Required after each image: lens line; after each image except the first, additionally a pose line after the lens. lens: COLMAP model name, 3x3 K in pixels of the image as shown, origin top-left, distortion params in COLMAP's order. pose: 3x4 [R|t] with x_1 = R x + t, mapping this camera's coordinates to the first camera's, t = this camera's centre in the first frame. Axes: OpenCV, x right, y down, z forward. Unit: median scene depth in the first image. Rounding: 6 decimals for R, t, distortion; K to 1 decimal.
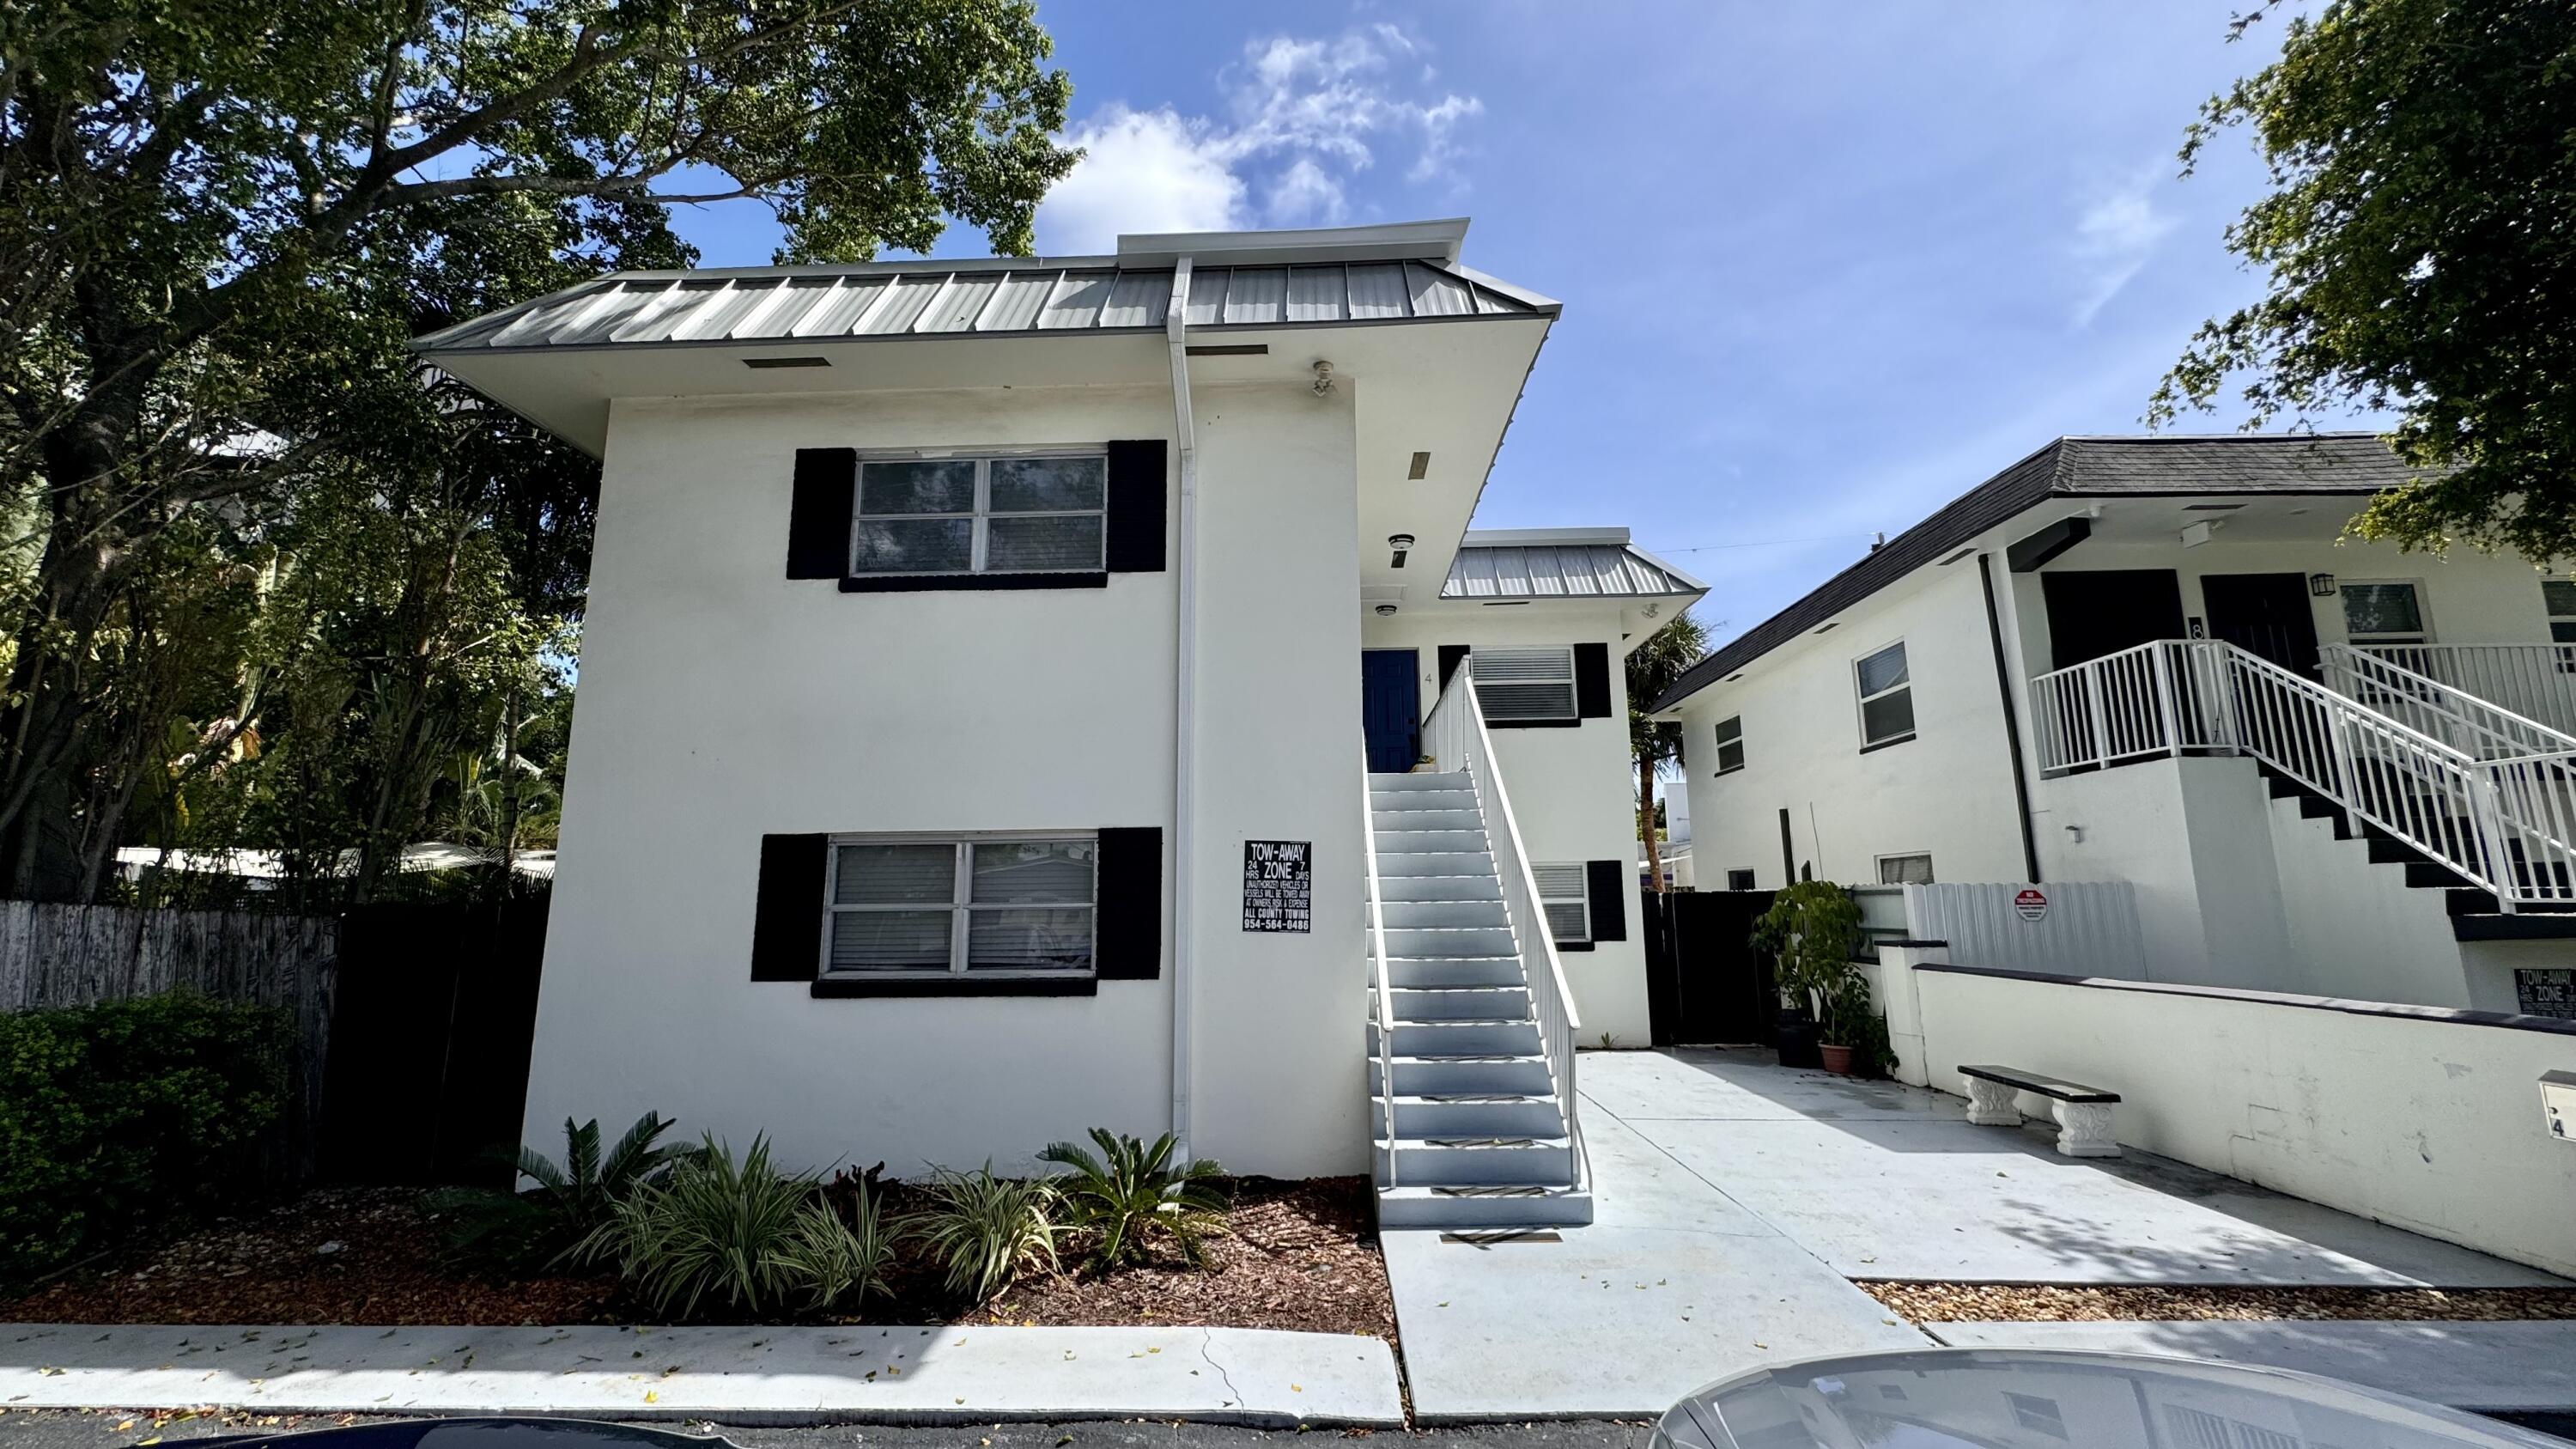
lens RADIAL K [[1031.9, 0, 1286.1], [0, 1031.9, 719.0], [0, 0, 1]] dist [-0.001943, 0.000211]
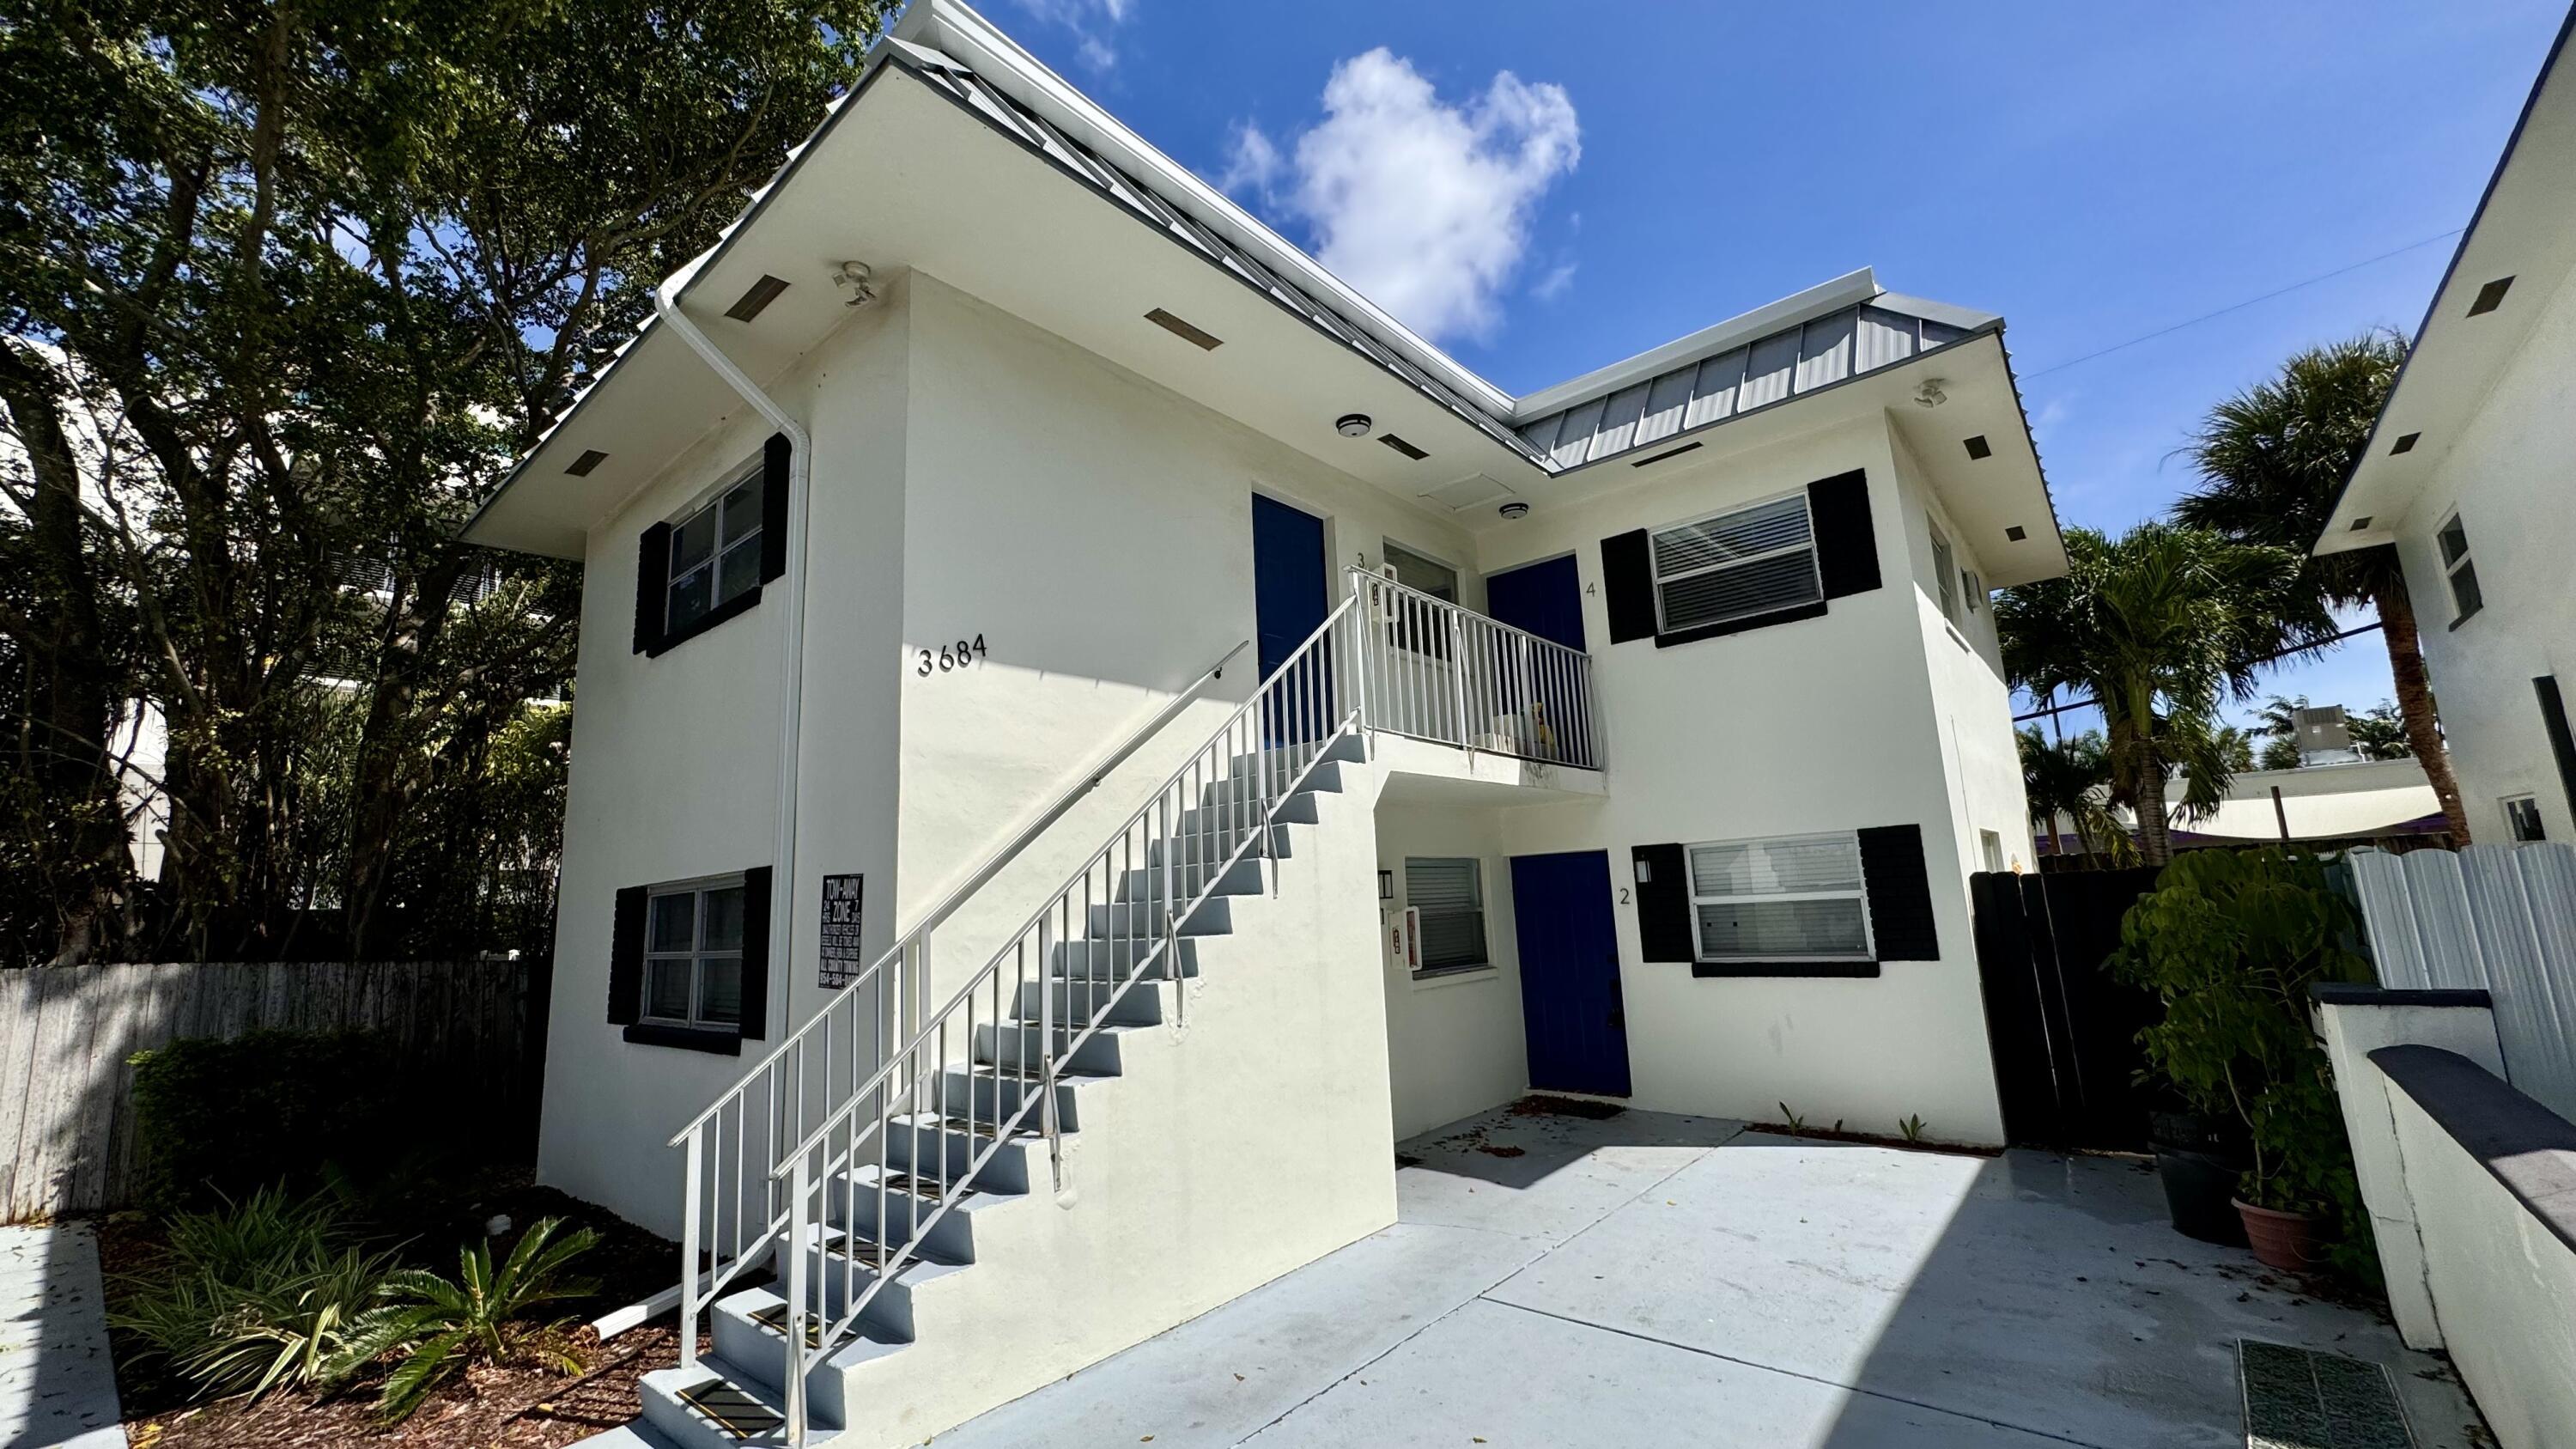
lens RADIAL K [[1031.9, 0, 1286.1], [0, 1031.9, 719.0], [0, 0, 1]] dist [-0.001943, 0.000211]
pose [[0.775868, -0.139500, -0.615280, 0.755664], [0.152359, 0.987812, -0.031838, 0.075787], [0.612222, -0.069041, 0.787666, 0.580626]]
